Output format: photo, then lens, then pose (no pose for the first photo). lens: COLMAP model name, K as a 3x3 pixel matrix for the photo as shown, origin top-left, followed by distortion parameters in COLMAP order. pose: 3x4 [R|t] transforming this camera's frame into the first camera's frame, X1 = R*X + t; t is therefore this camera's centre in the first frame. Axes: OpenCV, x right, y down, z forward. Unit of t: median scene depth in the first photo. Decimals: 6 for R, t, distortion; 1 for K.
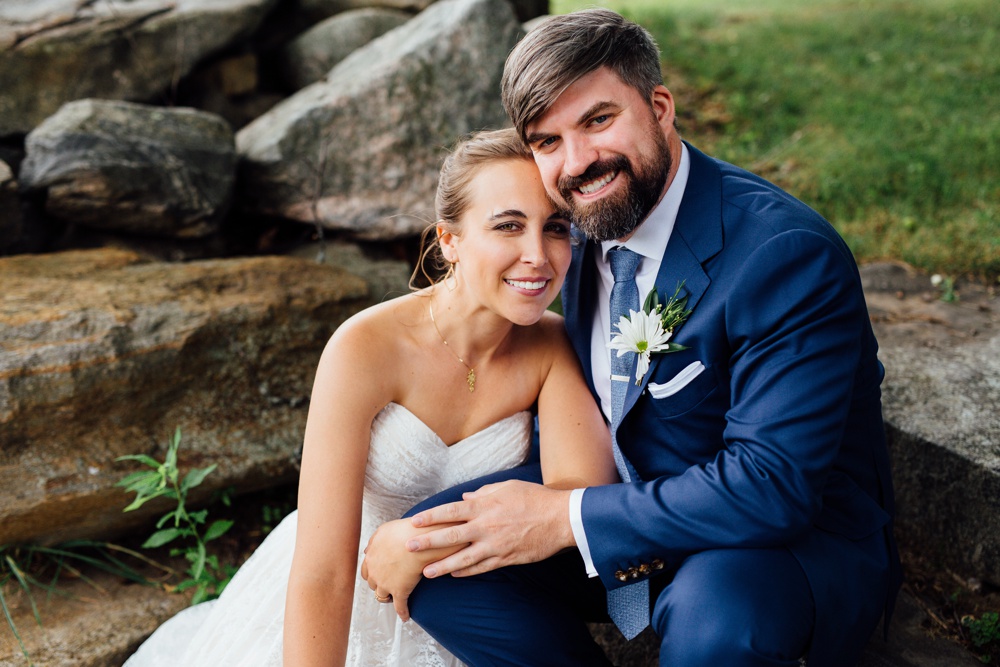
lens RADIAL K [[1365.4, 0, 511.3], [0, 1365.4, 333.8], [0, 0, 1]] dist [-0.003756, 0.006673]
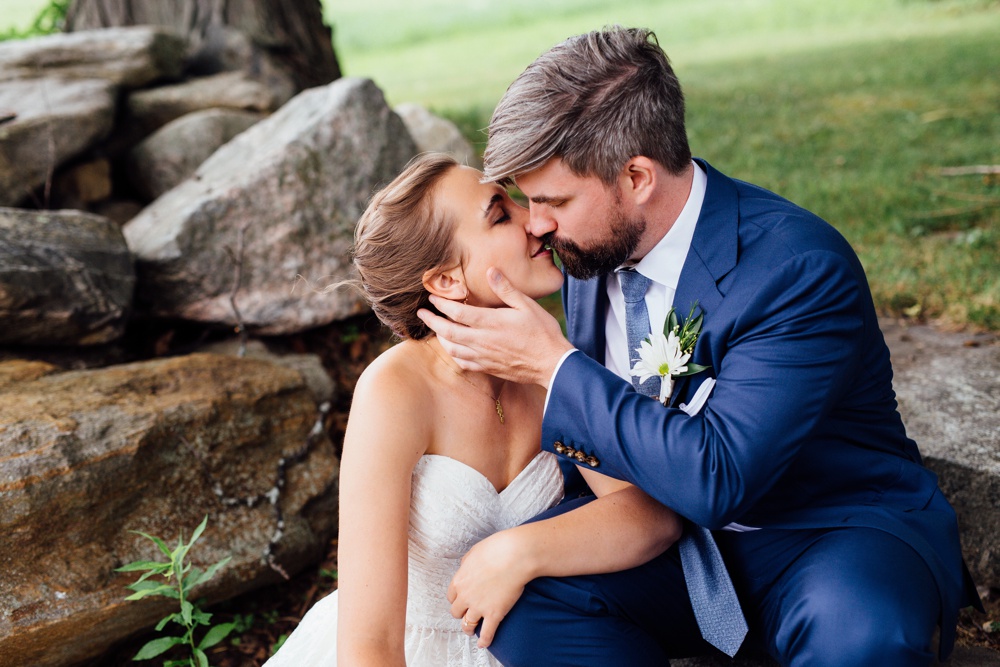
lens RADIAL K [[1365.4, 0, 511.3], [0, 1365.4, 333.8], [0, 0, 1]] dist [-0.003756, 0.006673]
pose [[0.975436, -0.090191, 0.200974, -0.159285], [0.107948, 0.990996, -0.079205, 0.028962], [-0.192021, 0.098954, 0.976389, 0.043201]]
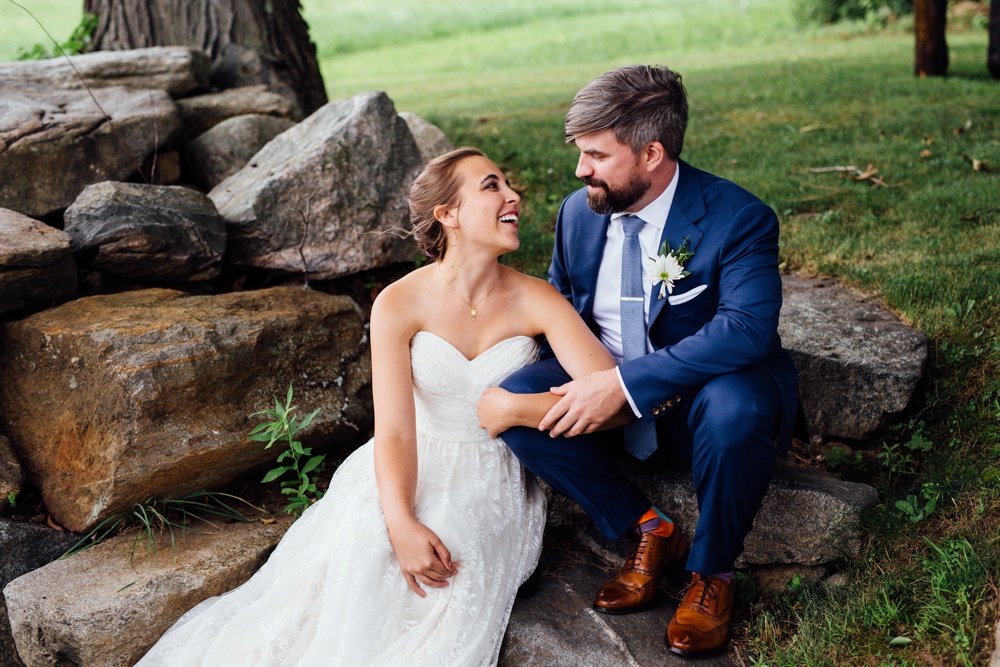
lens RADIAL K [[1365.4, 0, 511.3], [0, 1365.4, 333.8], [0, 0, 1]] dist [-0.003756, 0.006673]
pose [[0.960668, -0.083537, 0.264836, -0.328810], [0.107939, 0.991018, -0.078941, 0.124424], [-0.255863, 0.104423, 0.961057, -0.344171]]
